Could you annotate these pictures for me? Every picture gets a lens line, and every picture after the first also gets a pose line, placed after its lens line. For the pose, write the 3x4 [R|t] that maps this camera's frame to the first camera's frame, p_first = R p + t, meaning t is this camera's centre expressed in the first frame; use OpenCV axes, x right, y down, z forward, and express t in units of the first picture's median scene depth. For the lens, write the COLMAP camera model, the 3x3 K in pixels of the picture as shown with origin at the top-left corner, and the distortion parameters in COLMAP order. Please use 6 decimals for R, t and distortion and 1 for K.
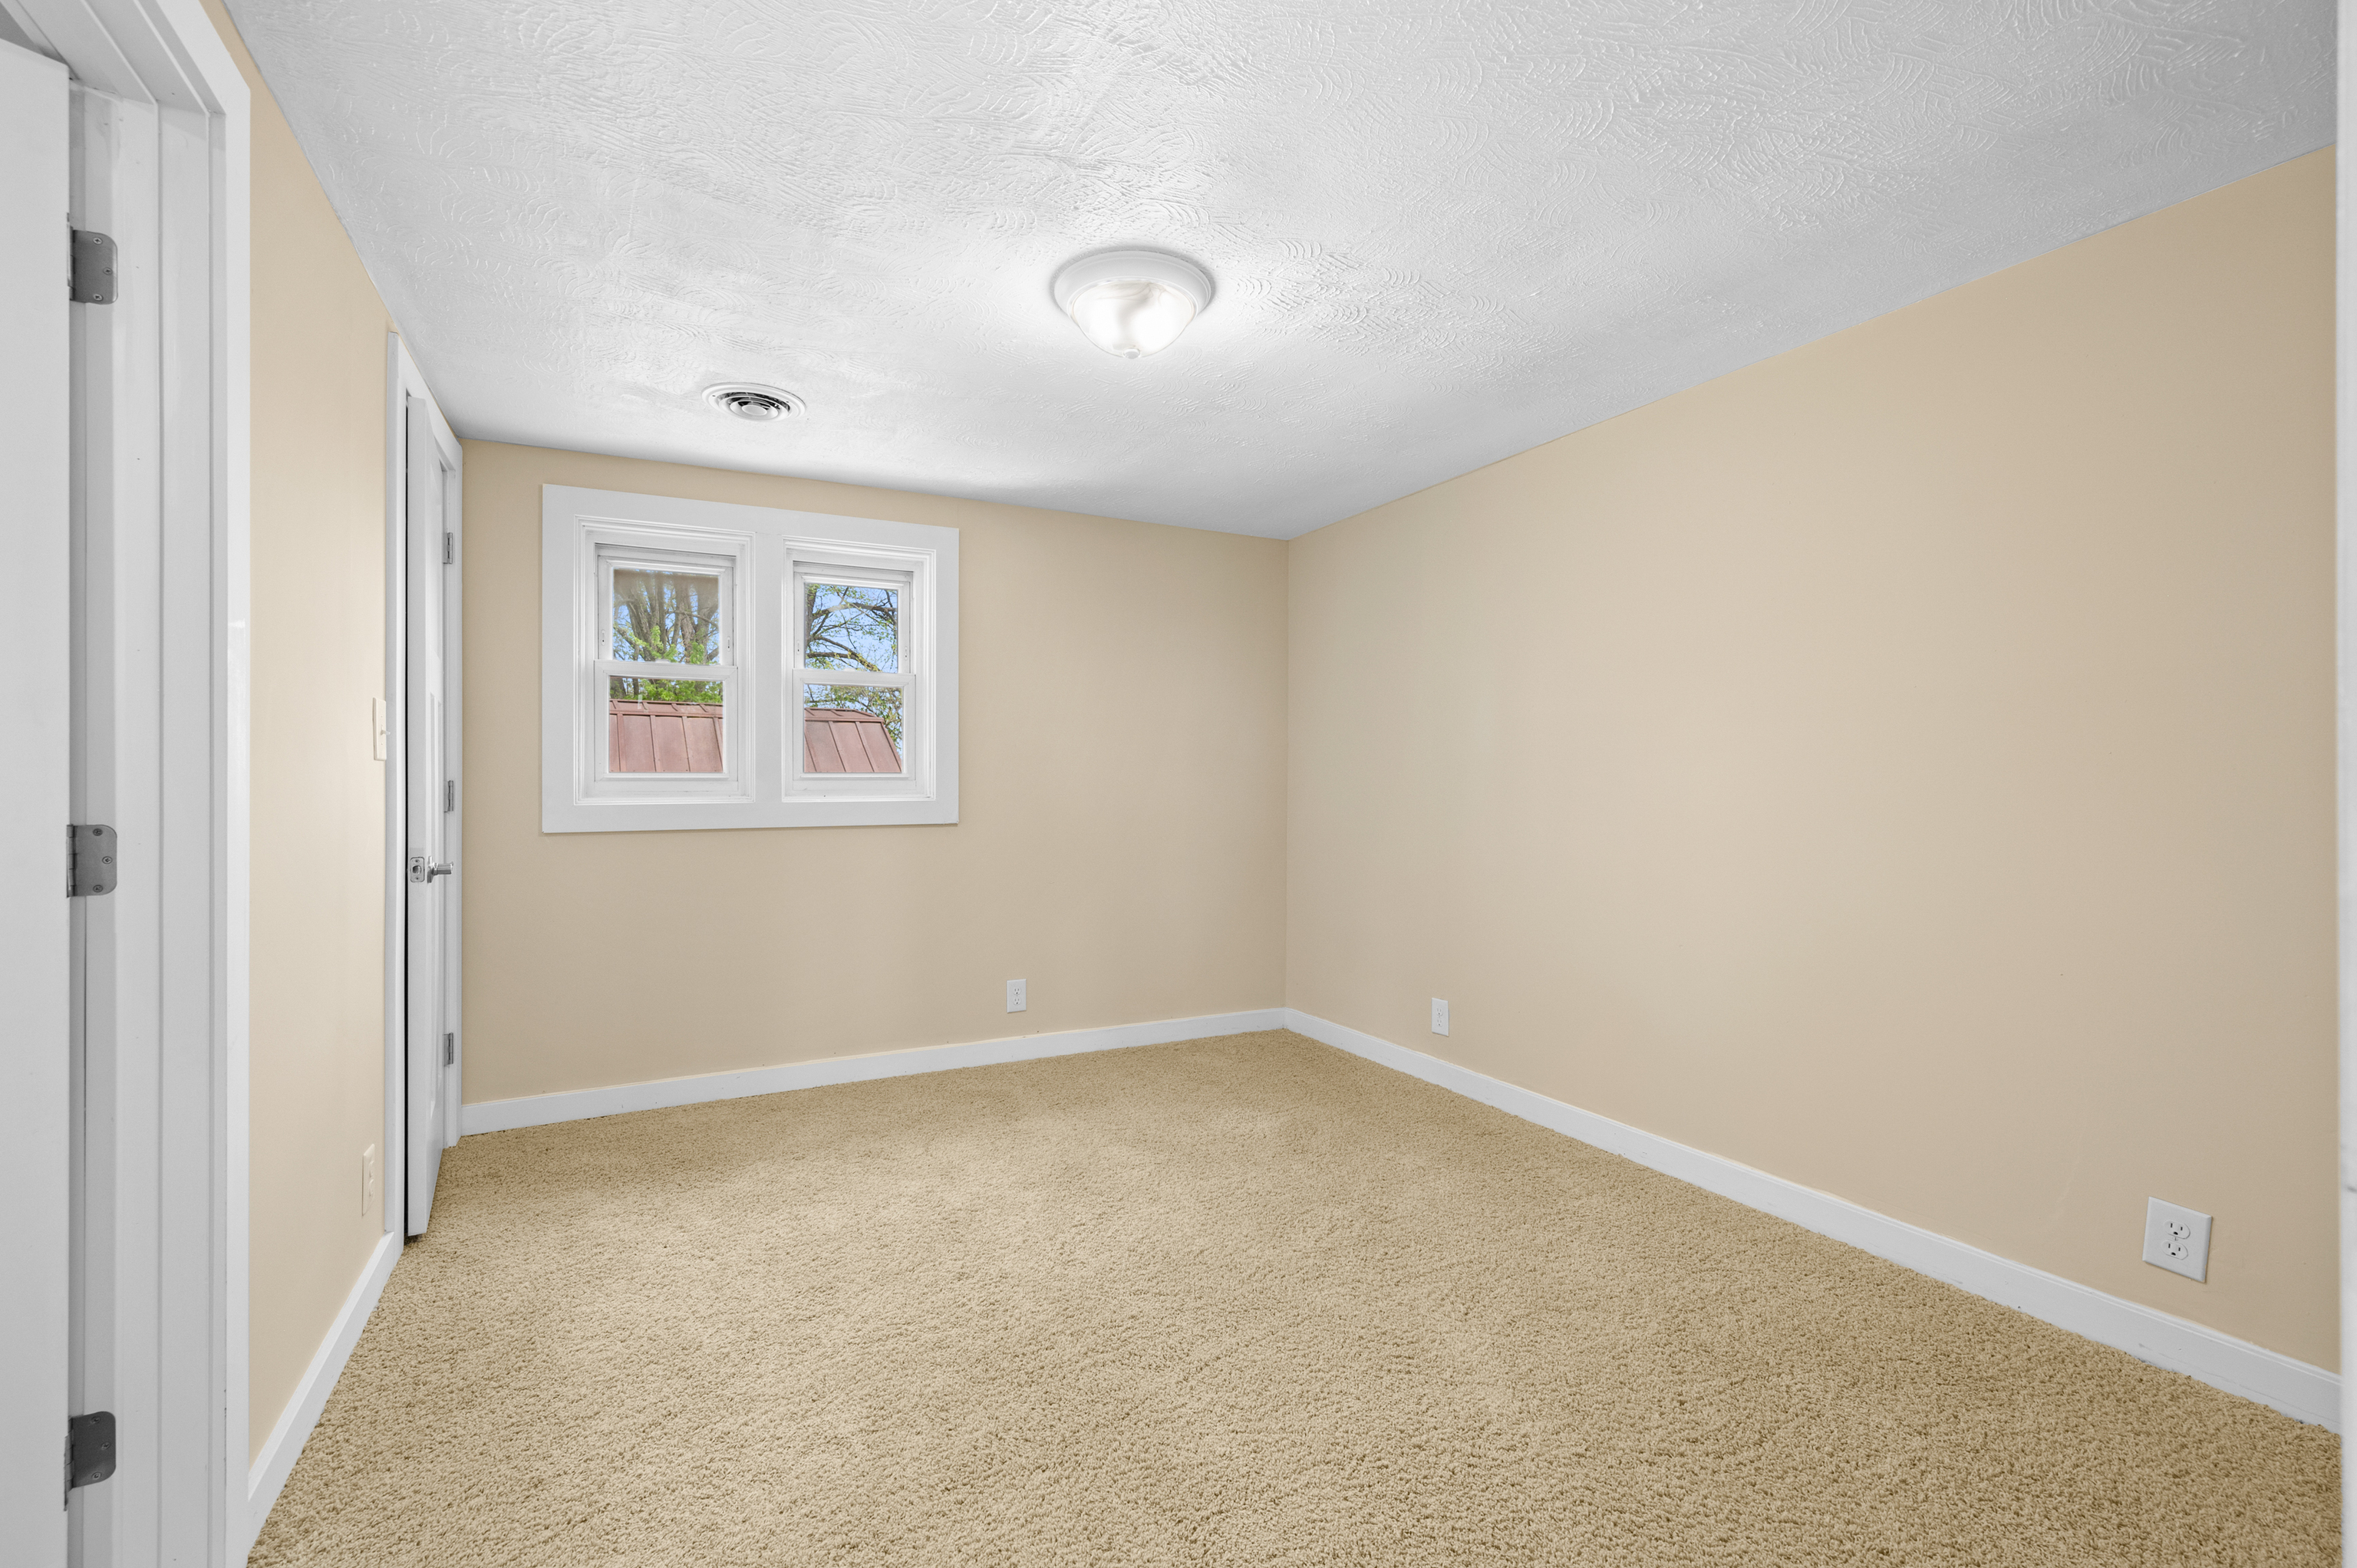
lens RADIAL K [[995.7, 0, 1172.8], [0, 995.7, 792.5], [0, 0, 1]] dist [-0.001277, -0.000527]
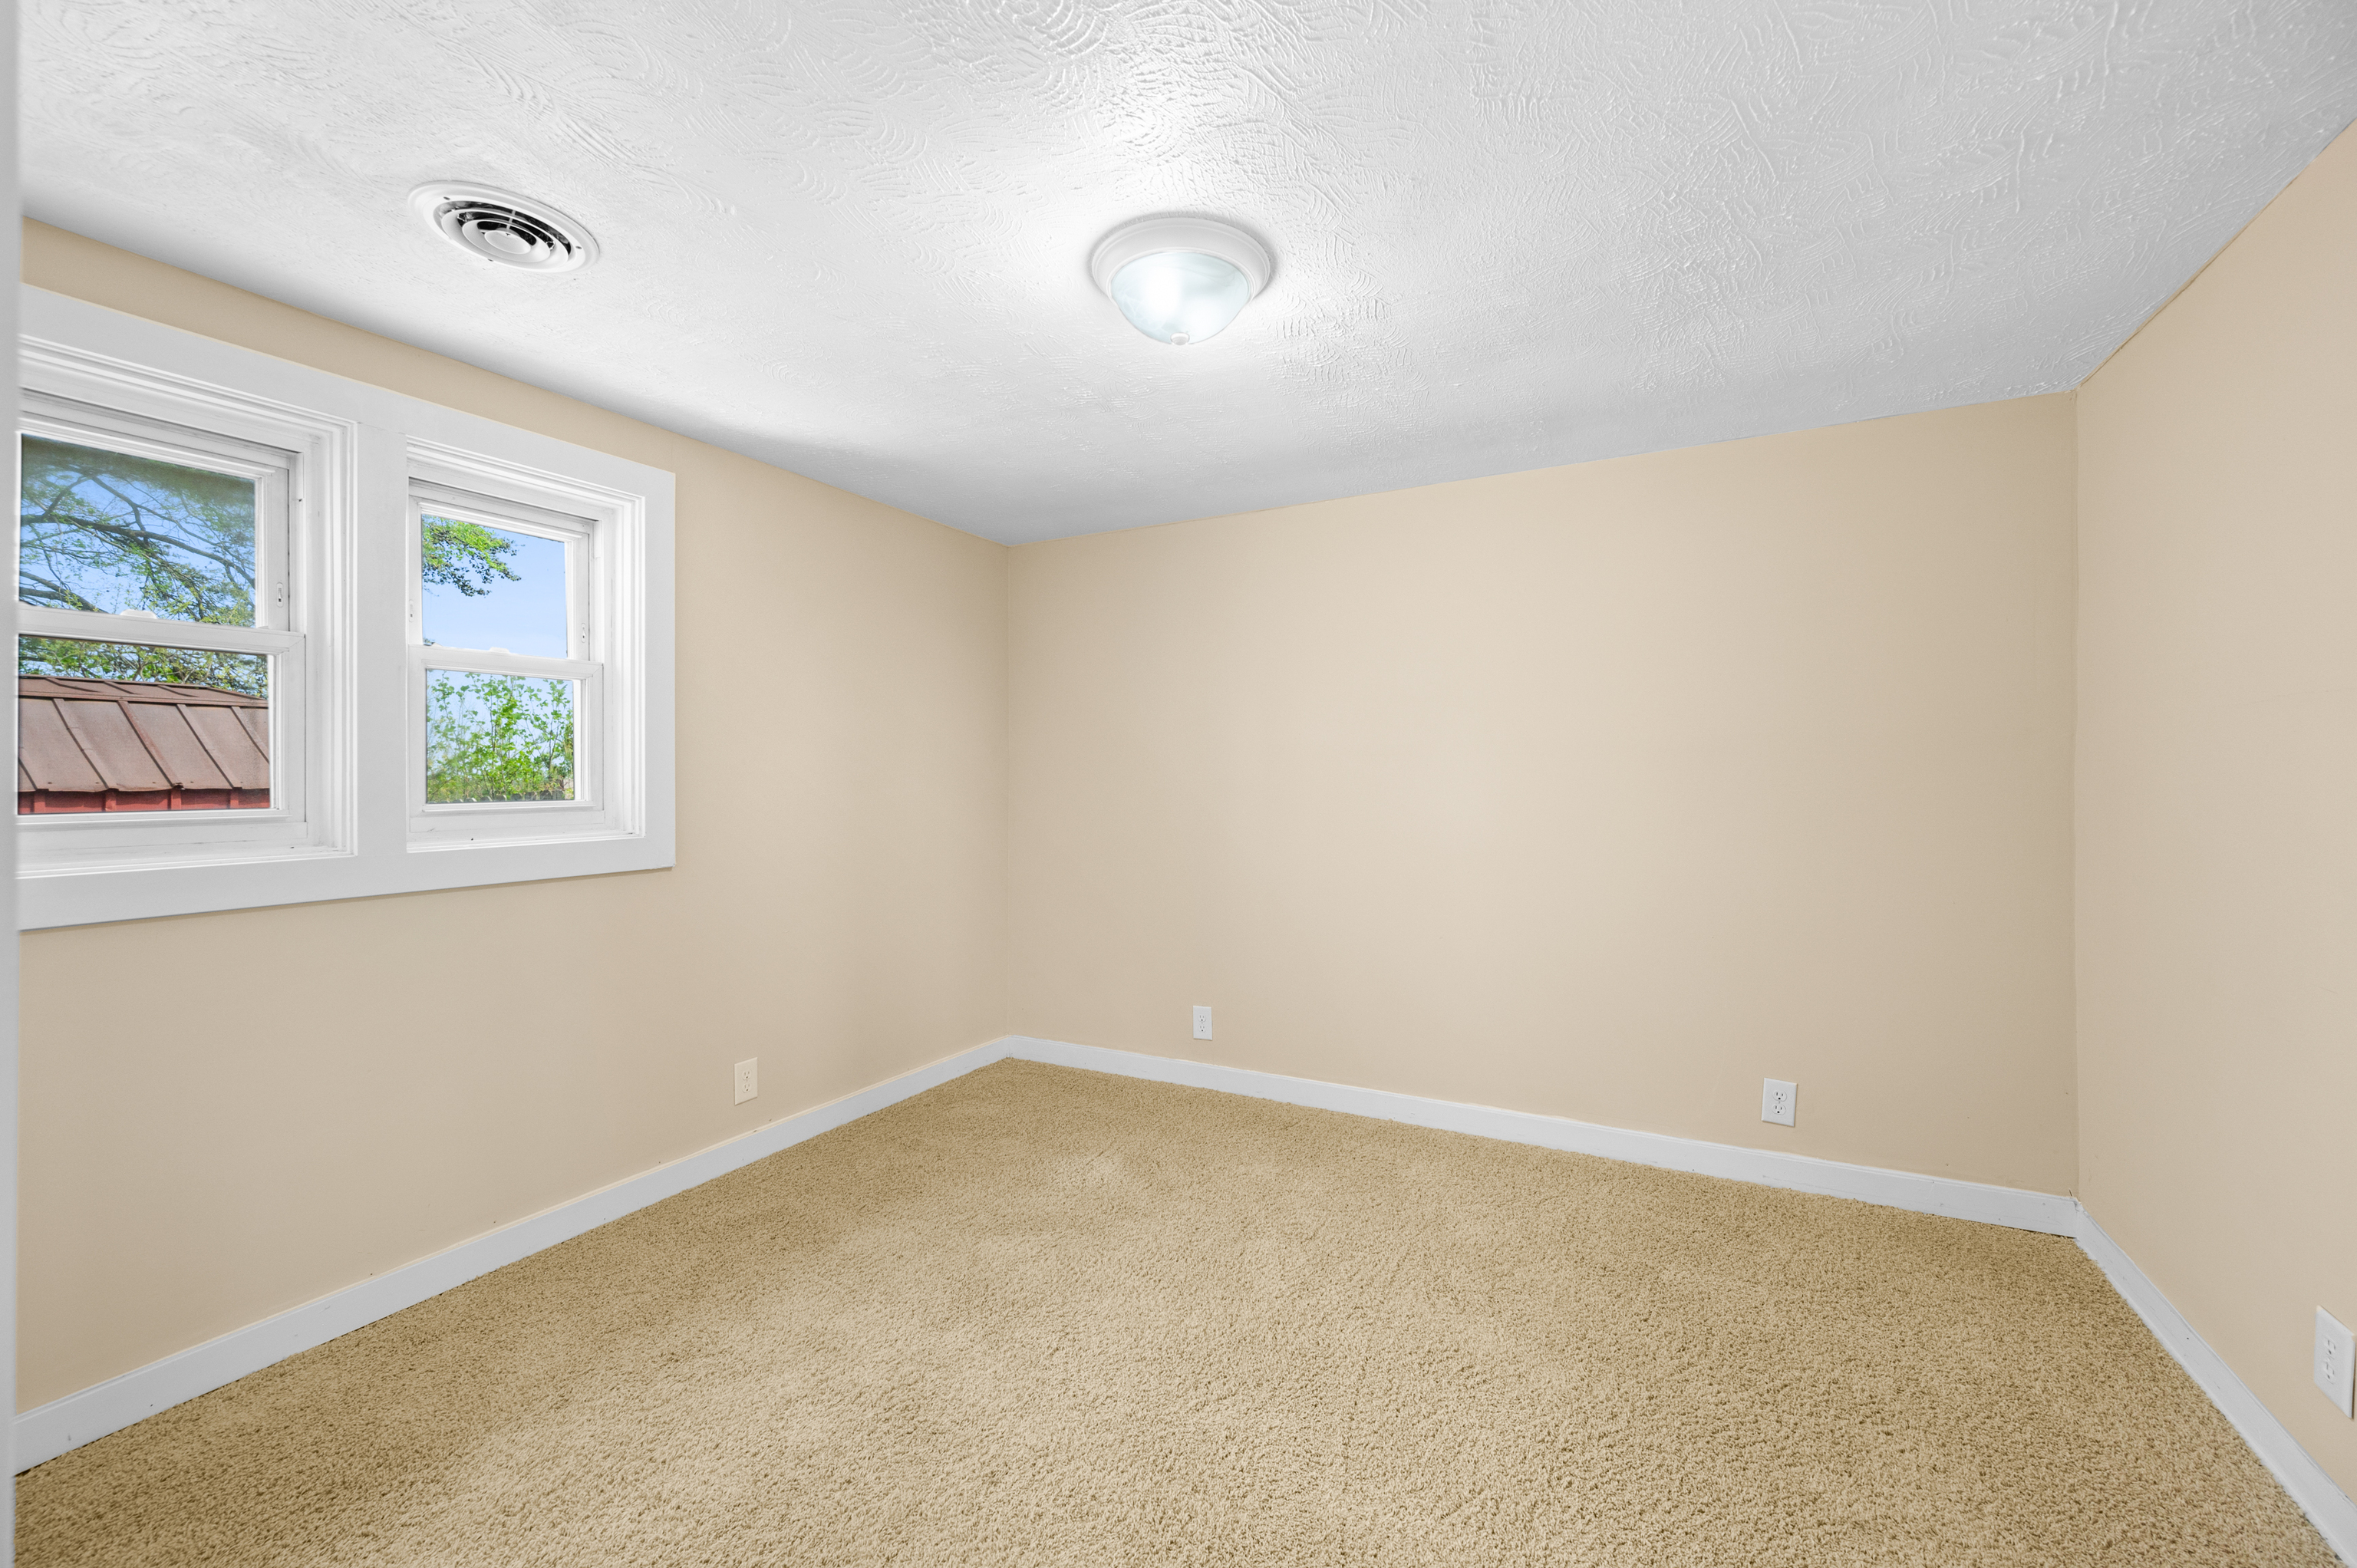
lens RADIAL K [[935.5, 0, 1174.9], [0, 935.5, 779.8], [0, 0, 1]] dist [0.000936, -0.000165]
pose [[0.805770, -0.006580, 0.592193, -0.370427], [0.007690, 0.999970, 0.000647, -0.035792], [-0.592179, 0.004033, 0.805796, 0.236946]]
